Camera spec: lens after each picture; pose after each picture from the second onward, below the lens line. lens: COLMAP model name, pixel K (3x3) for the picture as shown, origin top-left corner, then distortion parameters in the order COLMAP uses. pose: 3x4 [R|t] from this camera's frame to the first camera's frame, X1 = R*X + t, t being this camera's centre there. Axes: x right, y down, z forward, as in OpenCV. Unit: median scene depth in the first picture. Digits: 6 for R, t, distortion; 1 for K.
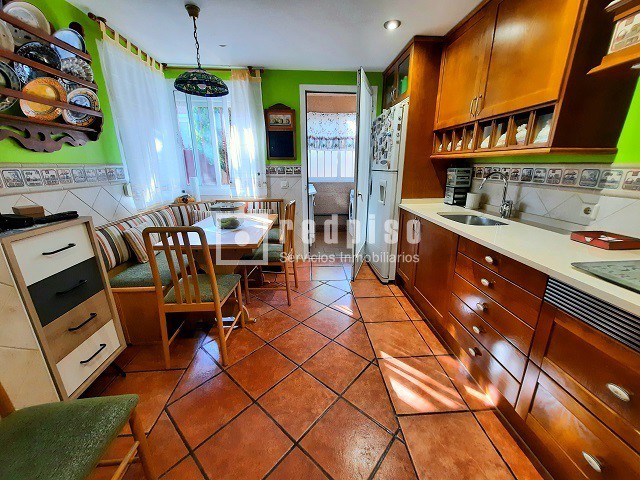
lens RADIAL K [[253.3, 0, 325.9], [0, 253.3, 238.7], [0, 0, 1]] dist [0.000828, 0.000287]
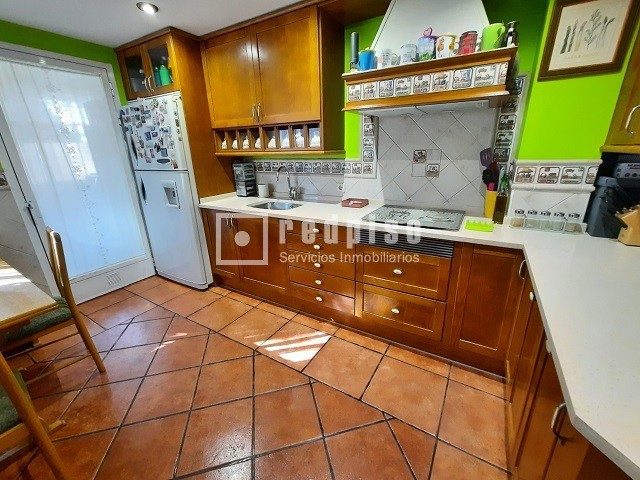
lens RADIAL K [[269.4, 0, 326.0], [0, 269.4, 238.5], [0, 0, 1]] dist [0.001328, 0.000307]
pose [[0.570177, -0.271584, 0.775332, -0.291307], [0.254095, 0.955798, 0.147938, -0.047743], [-0.781239, 0.112657, 0.613982, 0.021223]]
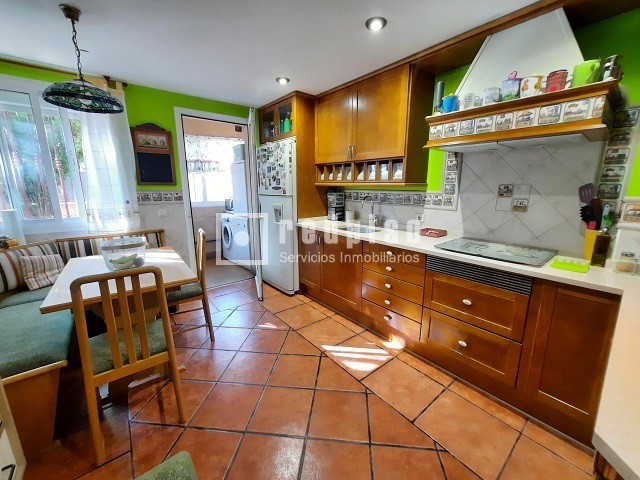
lens RADIAL K [[259.8, 0, 326.2], [0, 259.8, 239.0], [0, 0, 1]] dist [0.001659, 0.001119]
pose [[0.815164, -0.116428, 0.567408, -0.324904], [0.161535, 0.986421, -0.029663, -0.010077], [-0.556249, 0.115836, 0.822903, -0.059656]]
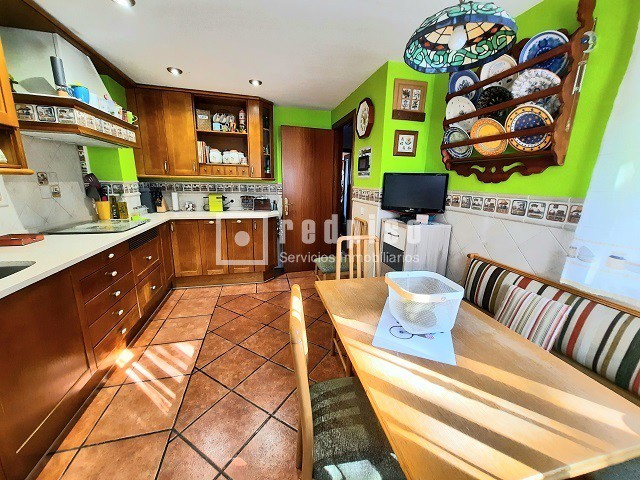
lens RADIAL K [[254.1, 0, 329.5], [0, 254.1, 236.2], [0, 0, 1]] dist [0.006995, 0.000146]
pose [[-0.980983, 0.019567, -0.193104, -0.121871], [-0.076558, 0.875233, 0.477605, -0.421329], [0.178356, 0.483306, -0.857091, 1.327049]]
